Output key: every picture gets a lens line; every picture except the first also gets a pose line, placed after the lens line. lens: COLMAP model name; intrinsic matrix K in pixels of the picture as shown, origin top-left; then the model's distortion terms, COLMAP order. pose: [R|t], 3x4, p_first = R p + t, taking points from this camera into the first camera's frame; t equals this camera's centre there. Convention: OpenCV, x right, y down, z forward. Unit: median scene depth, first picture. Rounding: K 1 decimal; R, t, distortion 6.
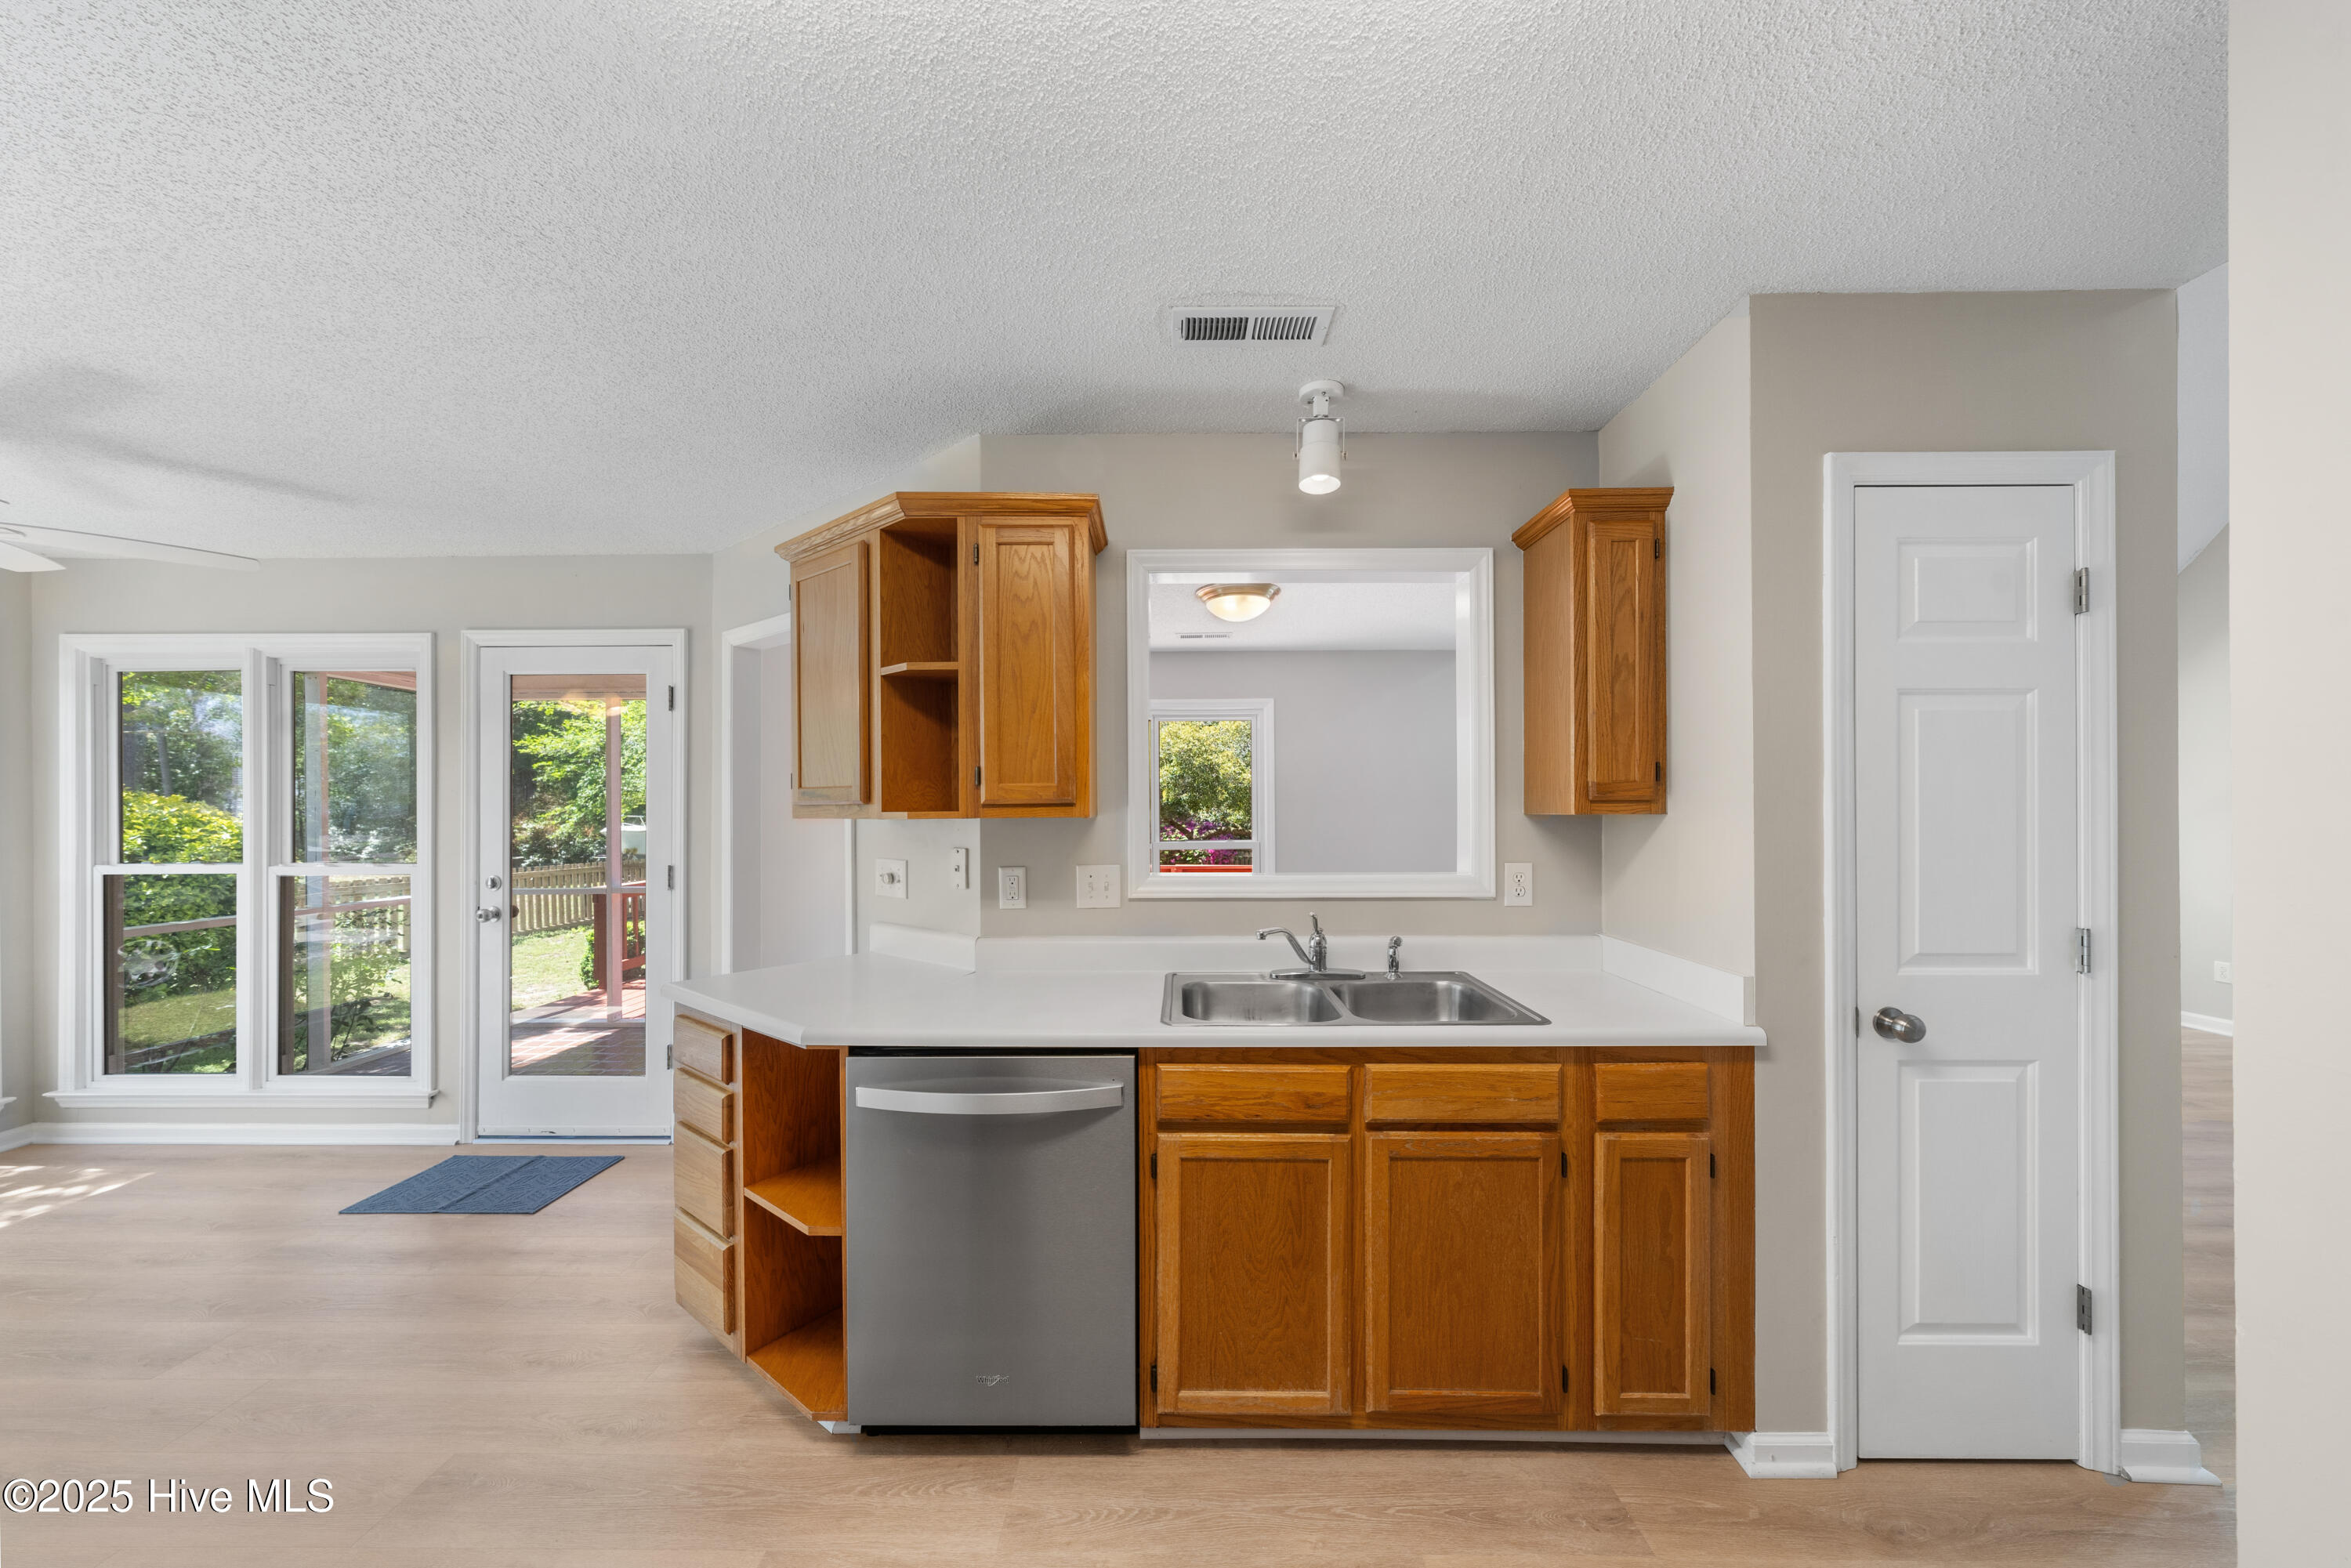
lens RADIAL K [[805.5, 0, 1183.1], [0, 805.5, 804.1], [0, 0, 1]] dist [-0.000762, 0.000010]
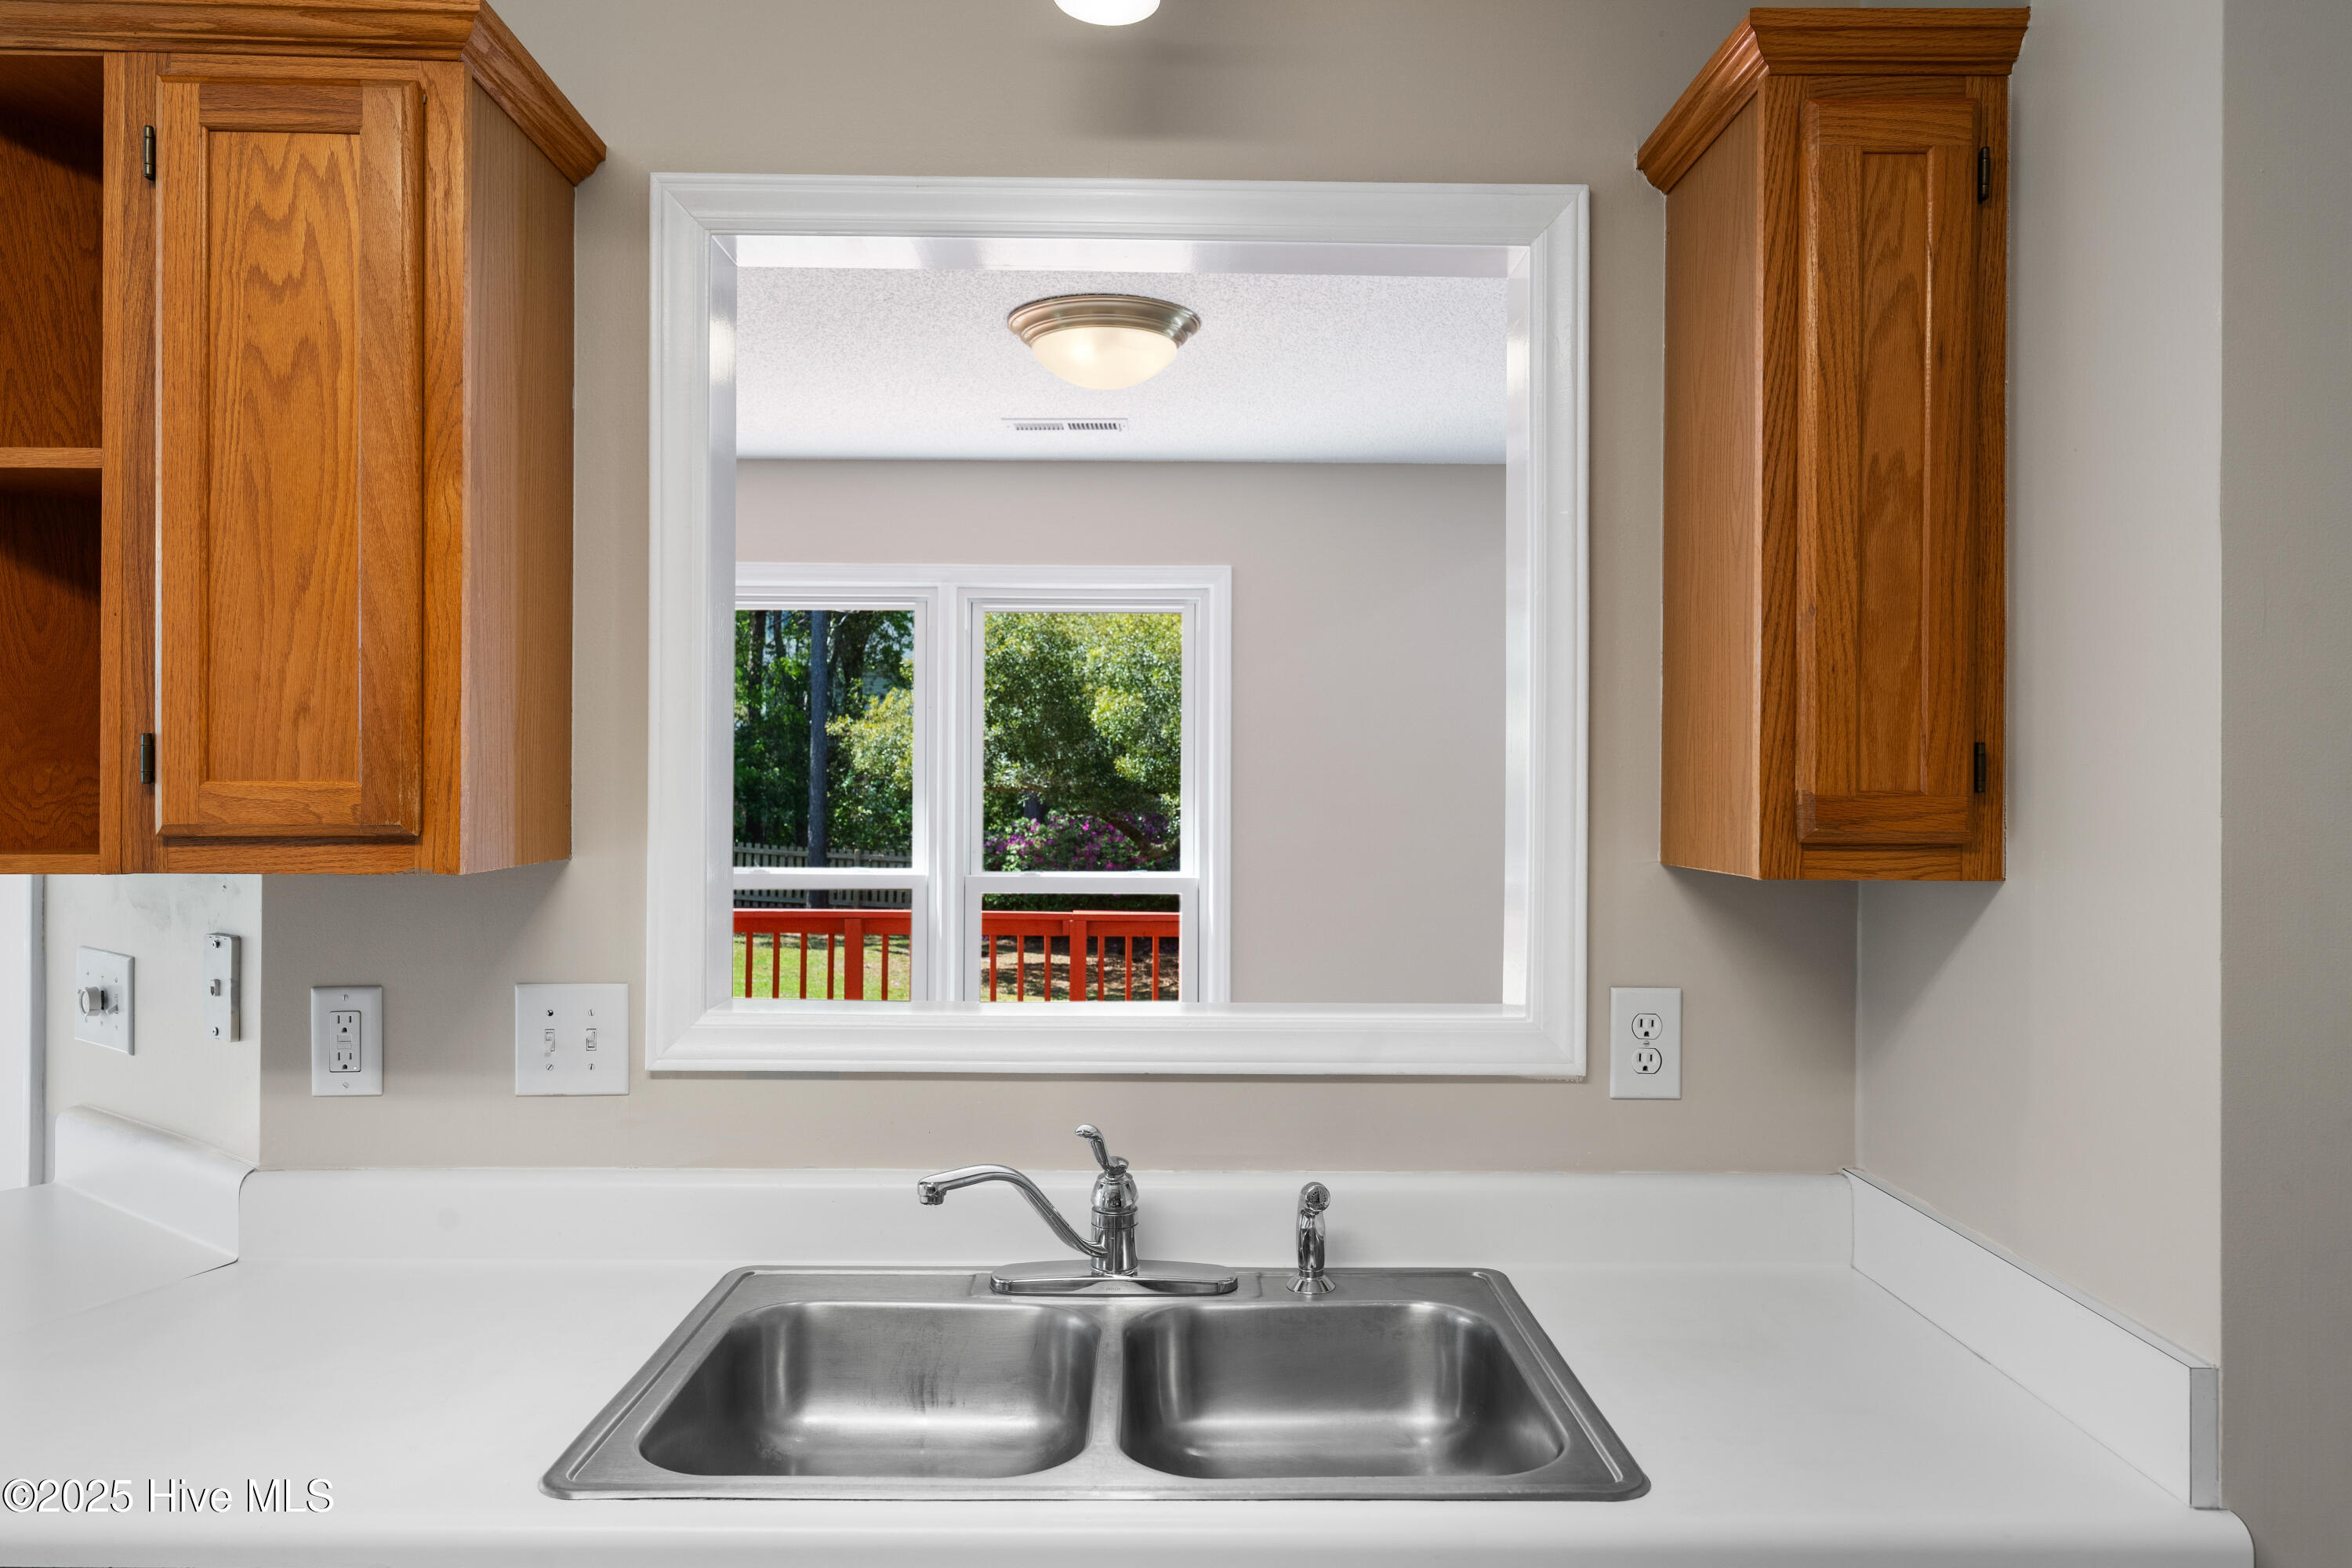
lens RADIAL K [[1602.0, 0, 1173.8], [0, 1602.0, 778.7], [0, 0, 1]] dist [0.001764, 0.002539]
pose [[0.999723, 0.011083, 0.020742, 0.196114], [-0.011125, 0.999936, 0.001899, -0.032383], [-0.020720, -0.002129, 0.999783, 0.256374]]
